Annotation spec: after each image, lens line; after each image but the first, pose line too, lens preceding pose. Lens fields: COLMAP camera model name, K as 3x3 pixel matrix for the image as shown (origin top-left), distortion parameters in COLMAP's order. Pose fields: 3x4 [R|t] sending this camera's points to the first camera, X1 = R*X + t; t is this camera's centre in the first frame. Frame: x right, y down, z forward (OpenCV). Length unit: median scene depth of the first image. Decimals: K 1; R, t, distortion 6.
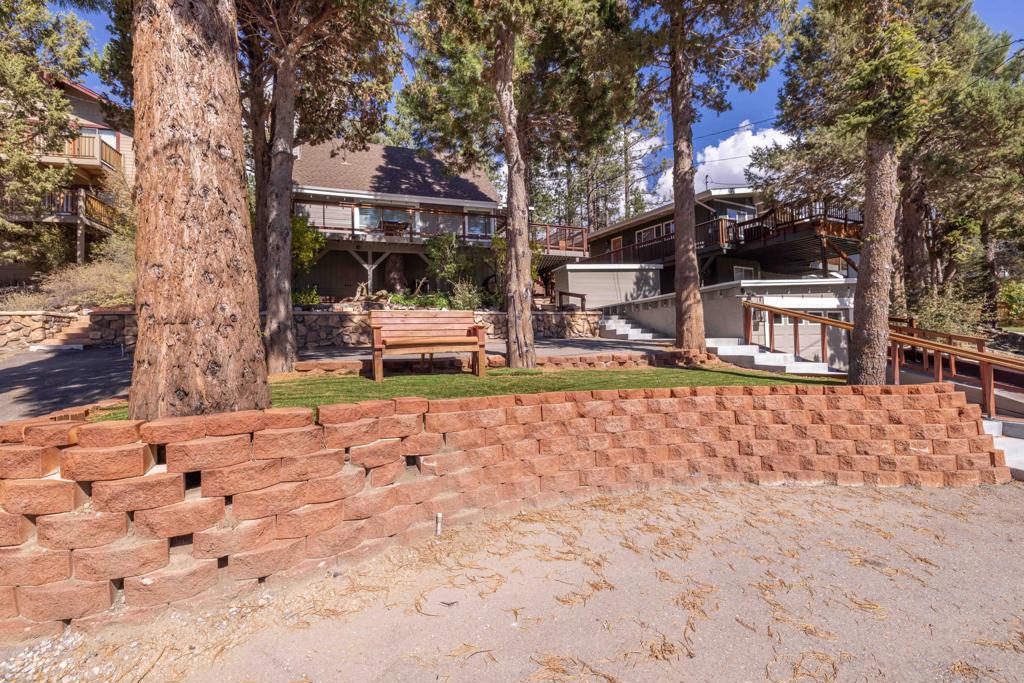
lens RADIAL K [[432.8, 0, 513.6], [0, 432.8, 301.1], [0, 0, 1]] dist [0.001247, 0.000087]
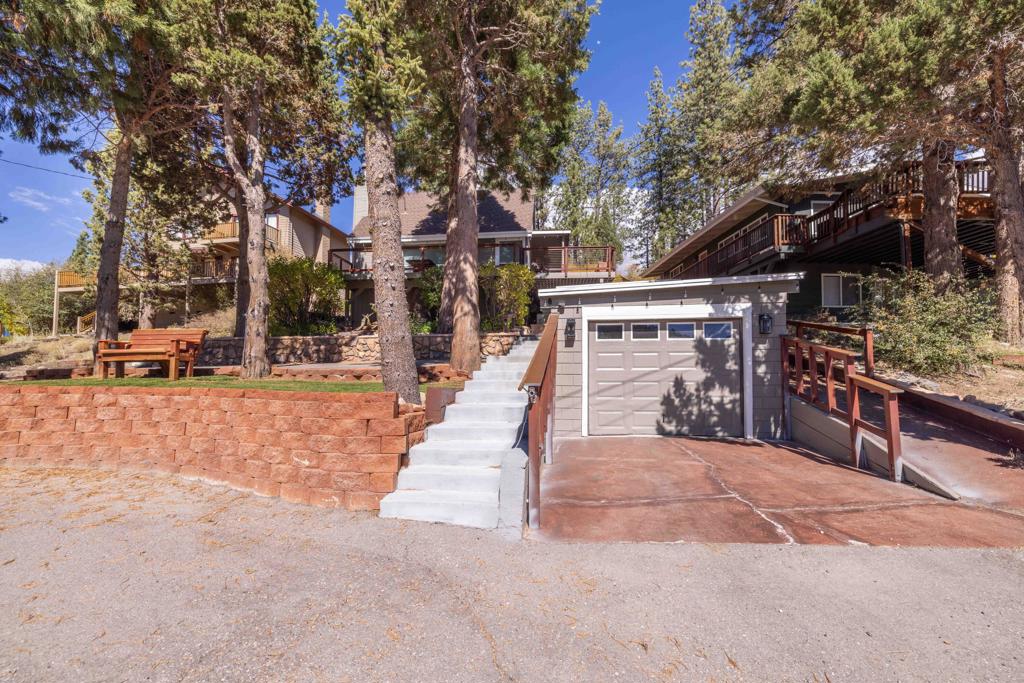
lens RADIAL K [[429.8, 0, 512.8], [0, 429.8, 330.6], [0, 0, 1]] dist [-0.000539, -0.000121]
pose [[0.906385, -0.027761, -0.421539, 0.503739], [0.024196, 0.999612, -0.013804, 0.028011], [0.421759, 0.002312, 0.906705, 0.110294]]
